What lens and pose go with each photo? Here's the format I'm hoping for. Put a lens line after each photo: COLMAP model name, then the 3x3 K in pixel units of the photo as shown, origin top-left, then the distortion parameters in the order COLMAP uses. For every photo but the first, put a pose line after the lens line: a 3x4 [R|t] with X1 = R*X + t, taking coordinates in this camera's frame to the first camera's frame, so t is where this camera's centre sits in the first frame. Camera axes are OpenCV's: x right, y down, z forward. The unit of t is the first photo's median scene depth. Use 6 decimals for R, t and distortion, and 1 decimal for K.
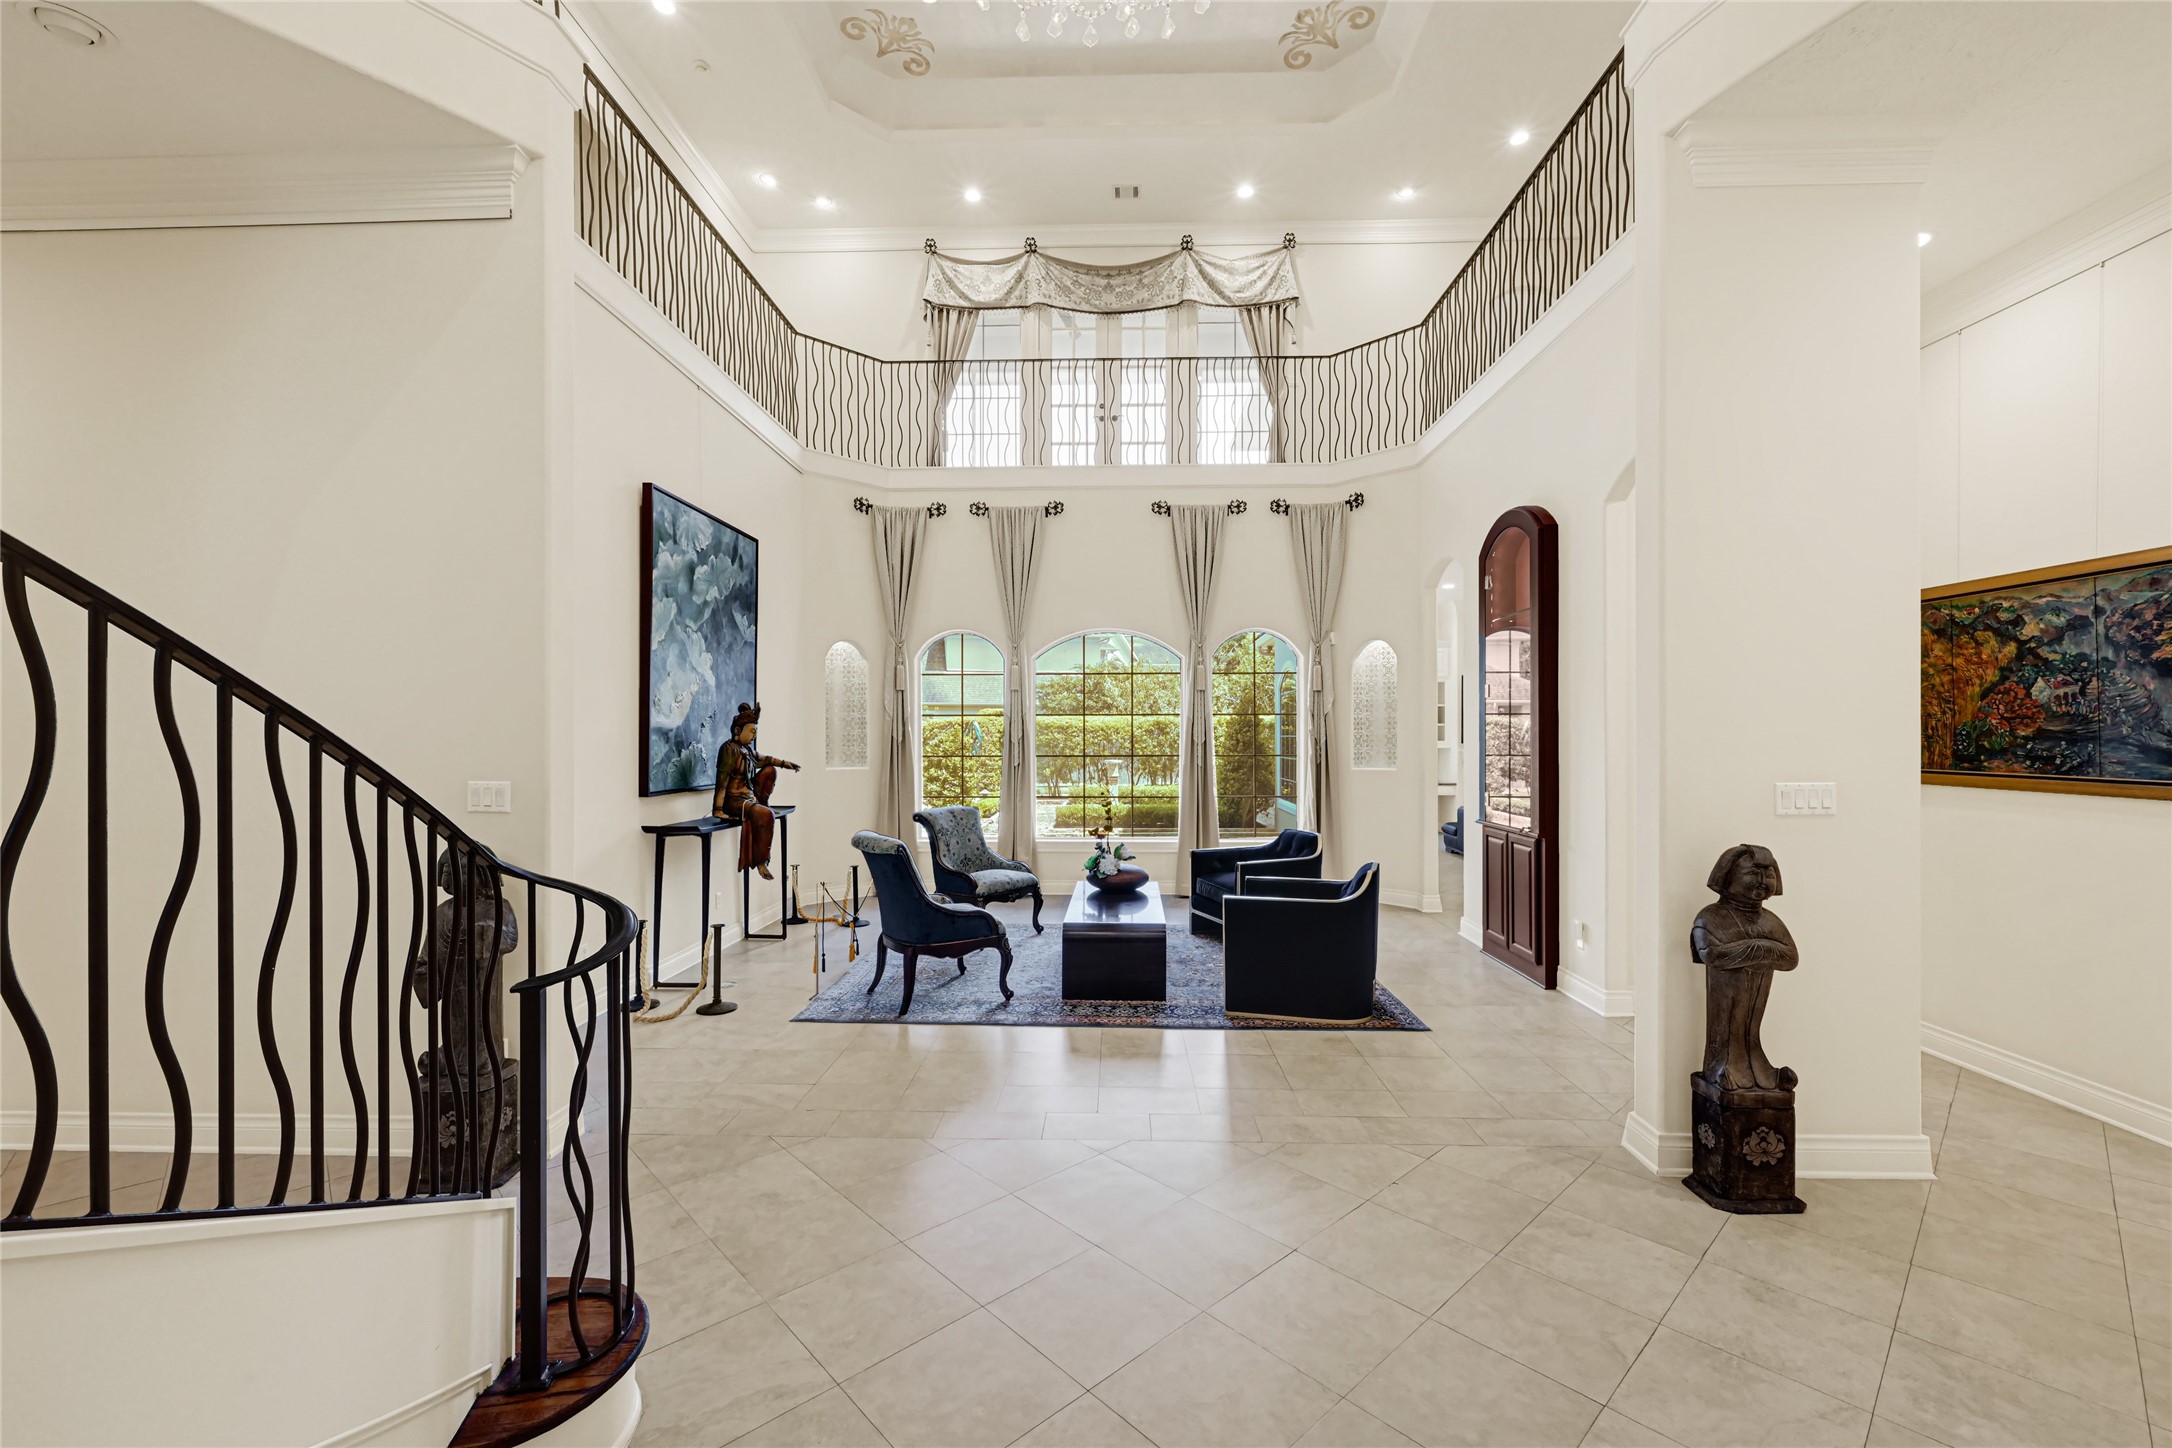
lens RADIAL K [[895.4, 0, 1095.3], [0, 895.4, 738.7], [0, 0, 1]] dist [0.000364, 0.000022]
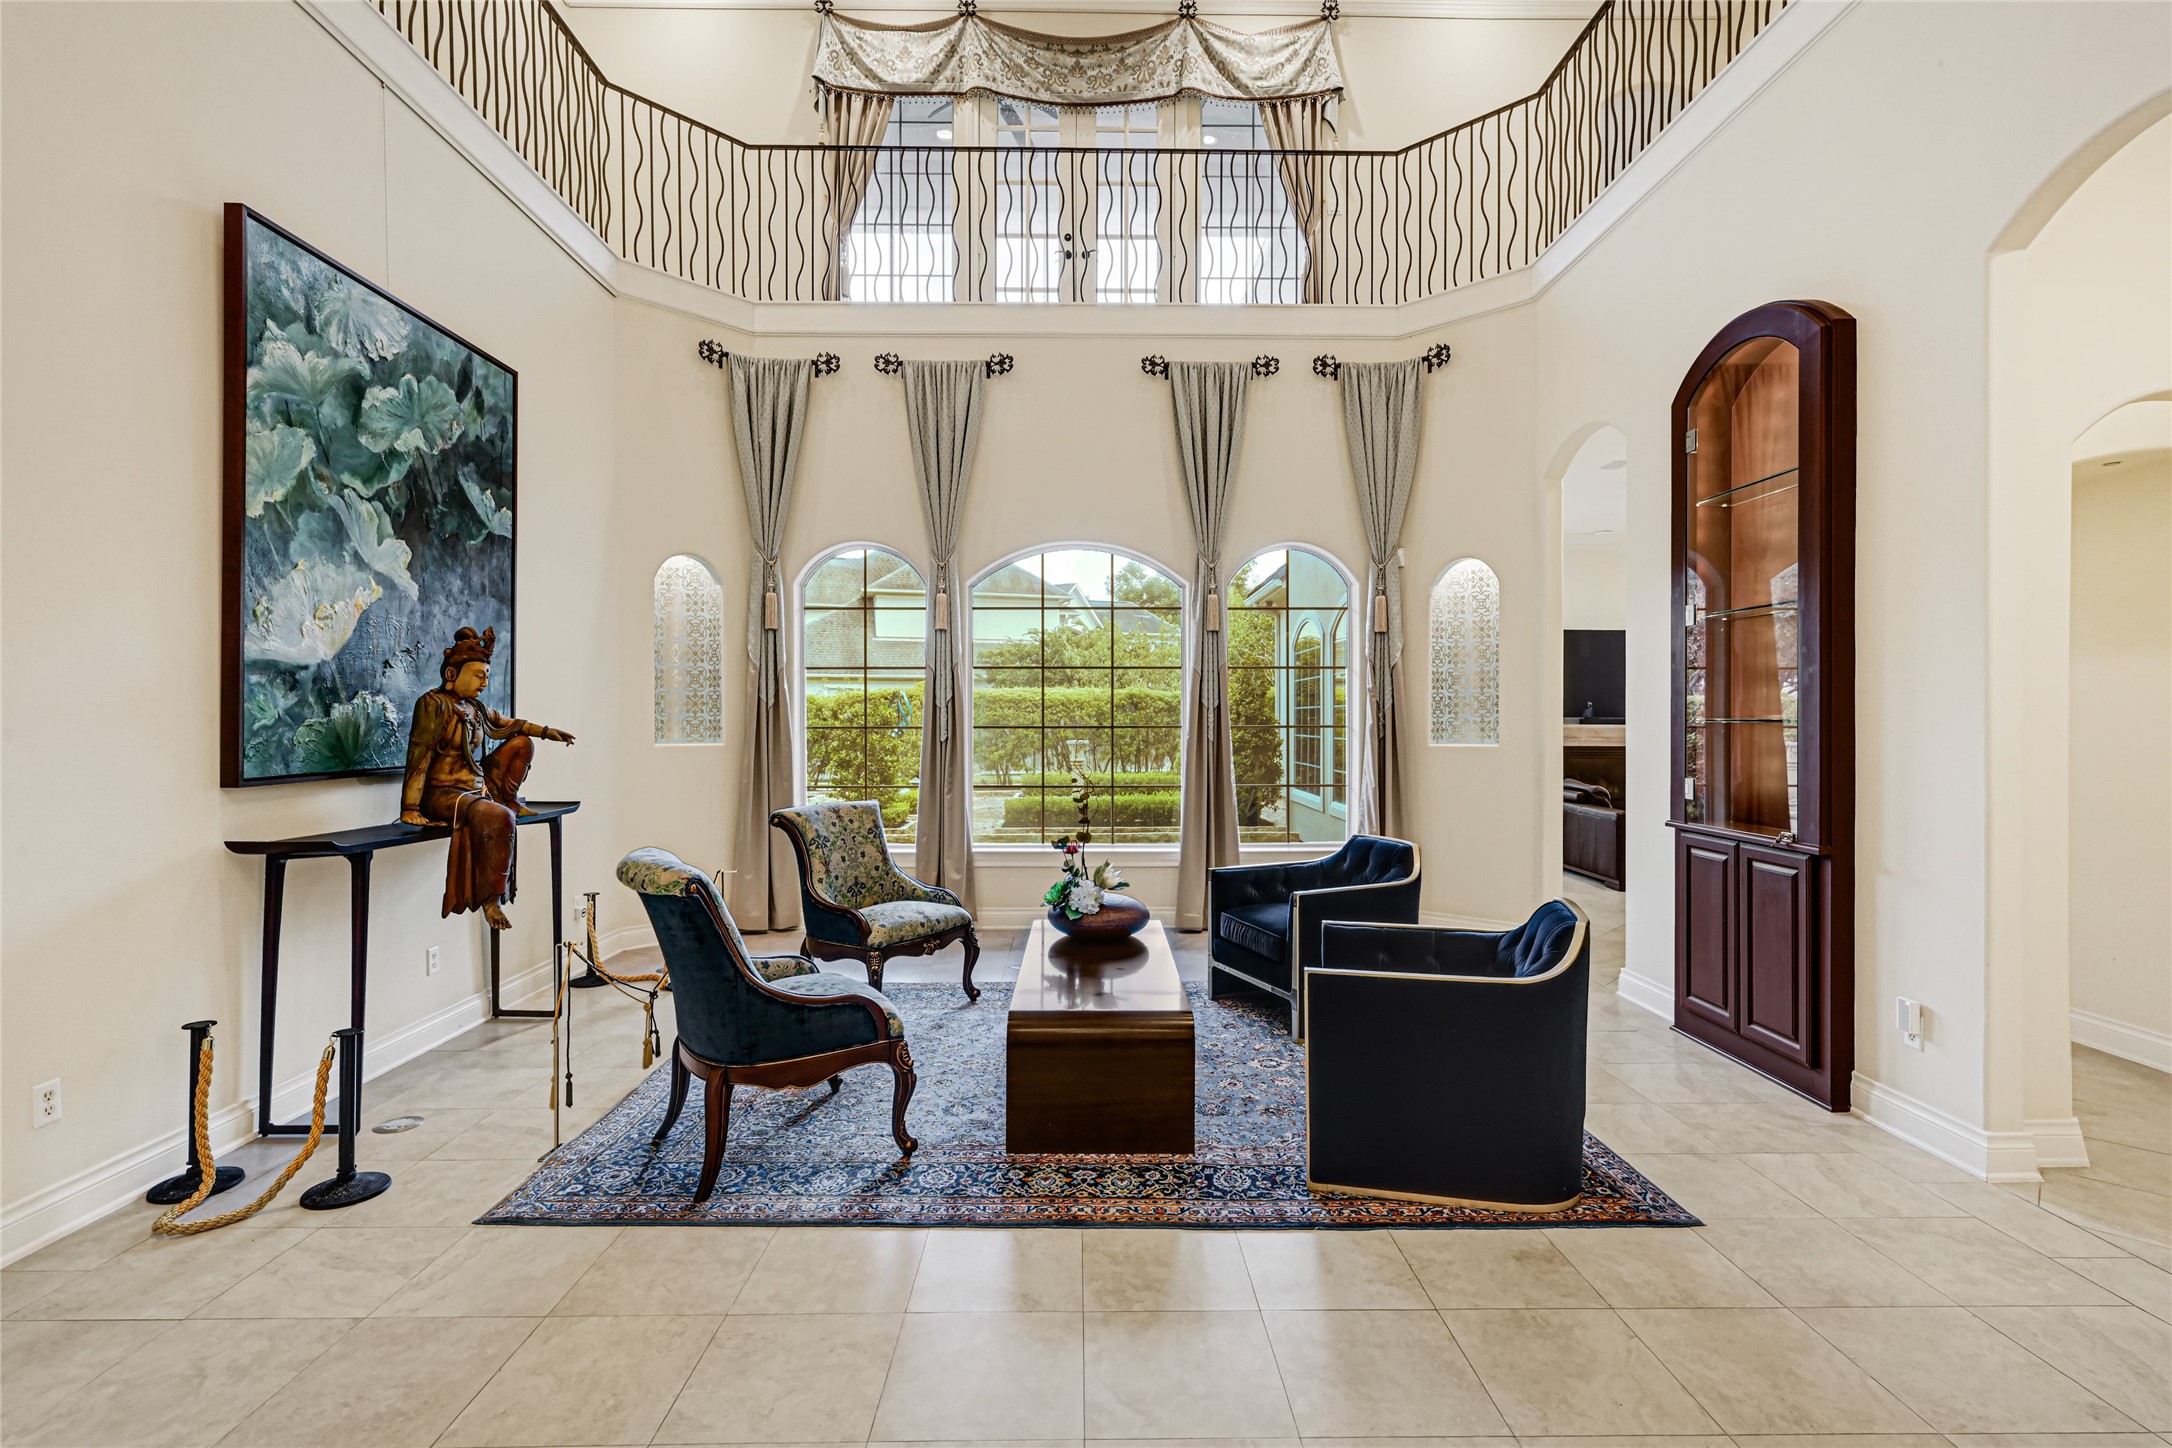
lens RADIAL K [[998.0, 0, 1092.5], [0, 998.0, 728.7], [0, 0, 1]] dist [-0.004871, -0.000229]
pose [[0.999188, 0.000357, 0.040294, -0.006943], [-0.000629, 0.999977, 0.006738, 0.020043], [-0.040290, -0.006758, 0.999165, 0.303732]]
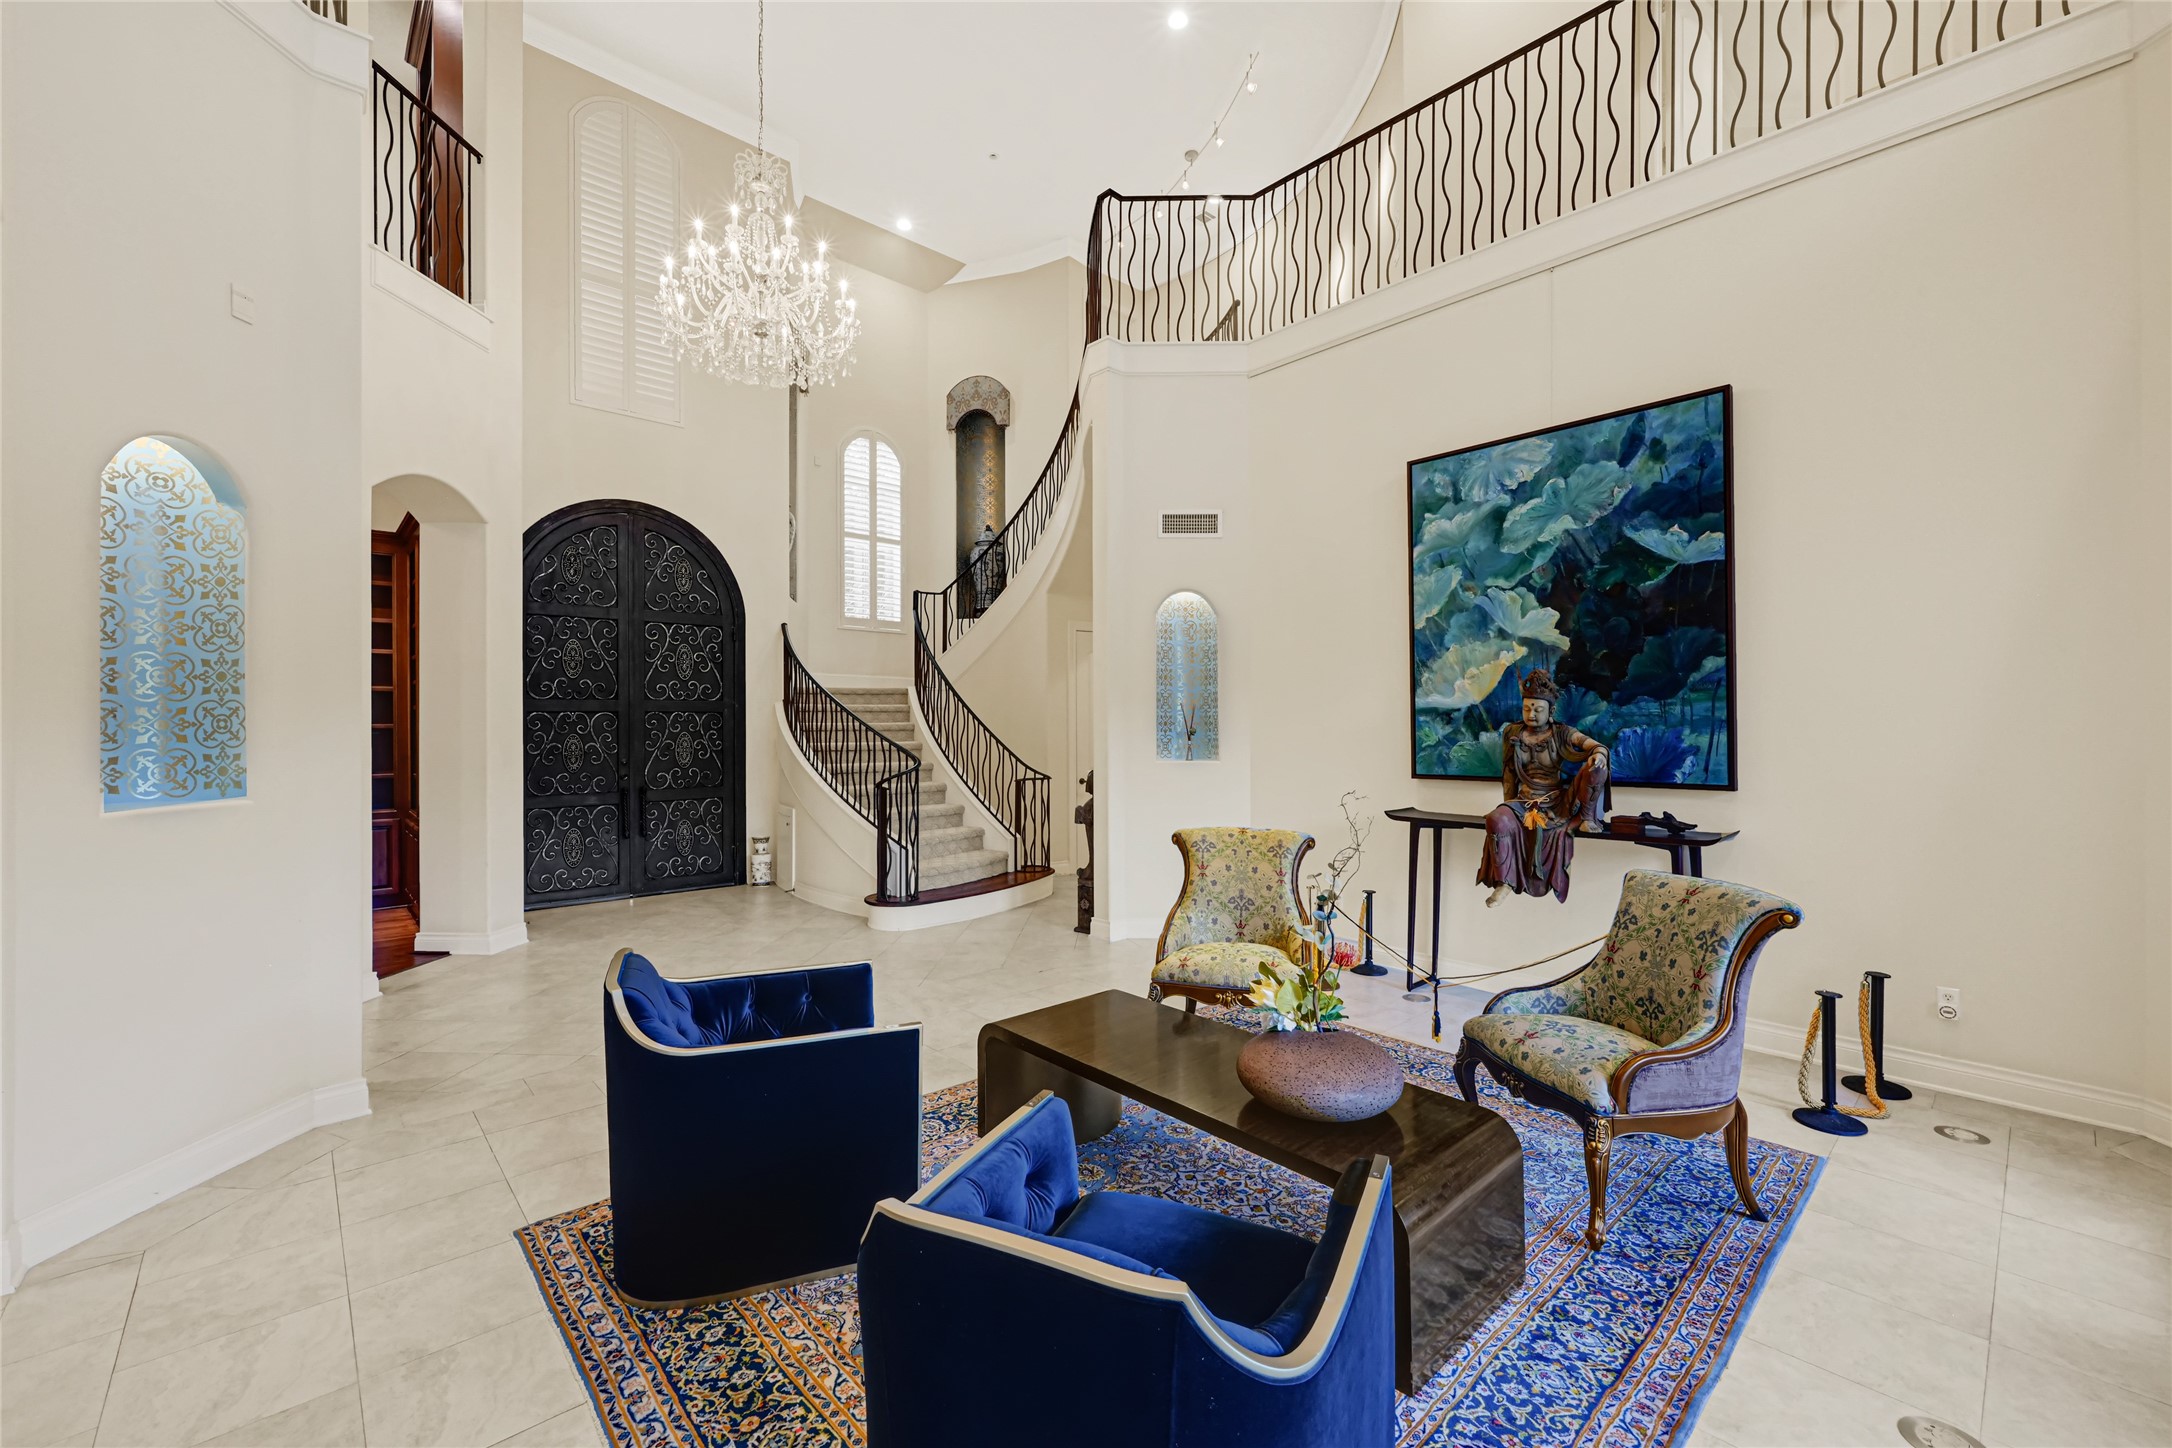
lens RADIAL K [[885.6, 0, 1084.2], [0, 885.6, 730.1], [0, 0, 1]] dist [-0.001739, -0.000438]
pose [[-0.727401, 0.004810, -0.686196, 0.350287], [0.000315, 0.999978, 0.006676, 0.003695], [0.686213, 0.004640, -0.727386, 1.170370]]
